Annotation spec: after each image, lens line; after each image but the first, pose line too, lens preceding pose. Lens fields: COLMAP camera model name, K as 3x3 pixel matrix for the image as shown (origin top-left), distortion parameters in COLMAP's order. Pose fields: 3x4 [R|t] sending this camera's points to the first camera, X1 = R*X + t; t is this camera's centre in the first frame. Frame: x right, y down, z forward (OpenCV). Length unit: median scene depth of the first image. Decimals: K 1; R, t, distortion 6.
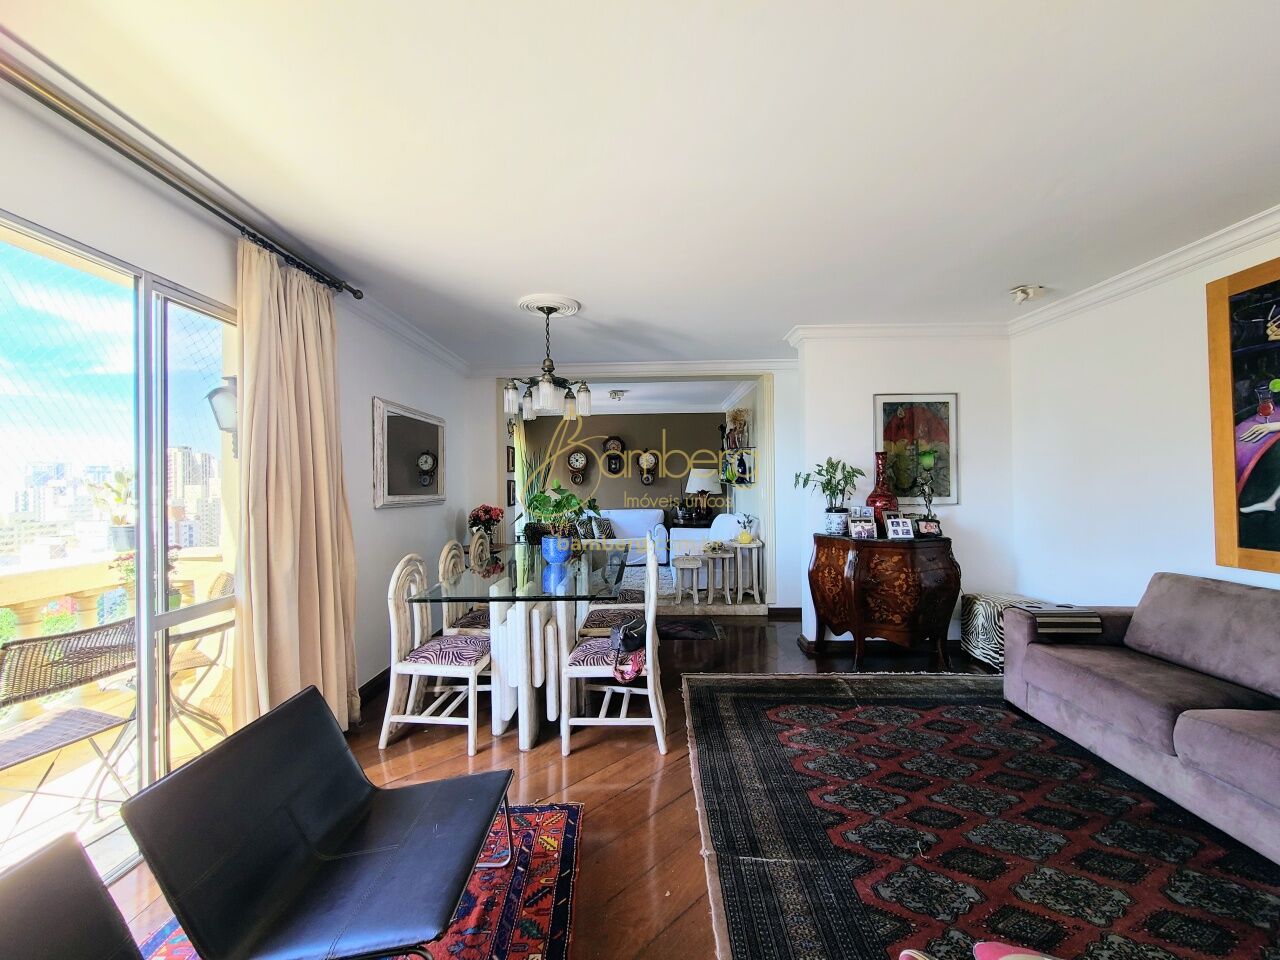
lens RADIAL K [[513.7, 0, 638.2], [0, 513.7, 483.8], [0, 0, 1]] dist [0.000030, 0.000000]
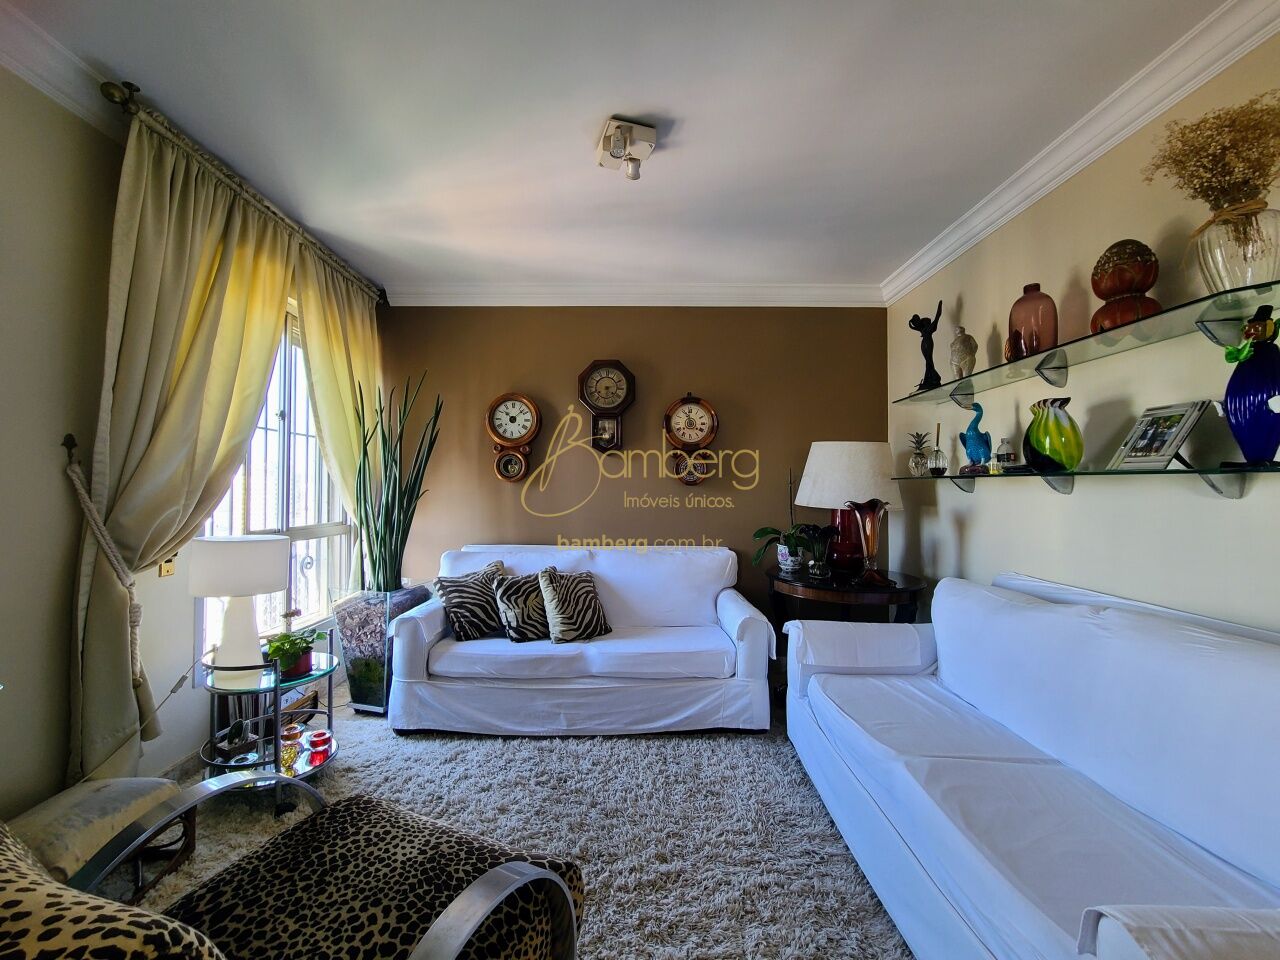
lens RADIAL K [[513.7, 0, 640.2], [0, 513.7, 477.5], [0, 0, 1]] dist [0.000030, 0.000000]
pose [[0.999940, 0.009246, 0.005918, -0.025173], [-0.009169, 0.999876, -0.012838, 0.002767], [-0.006036, 0.012782, 0.999900, 0.621003]]
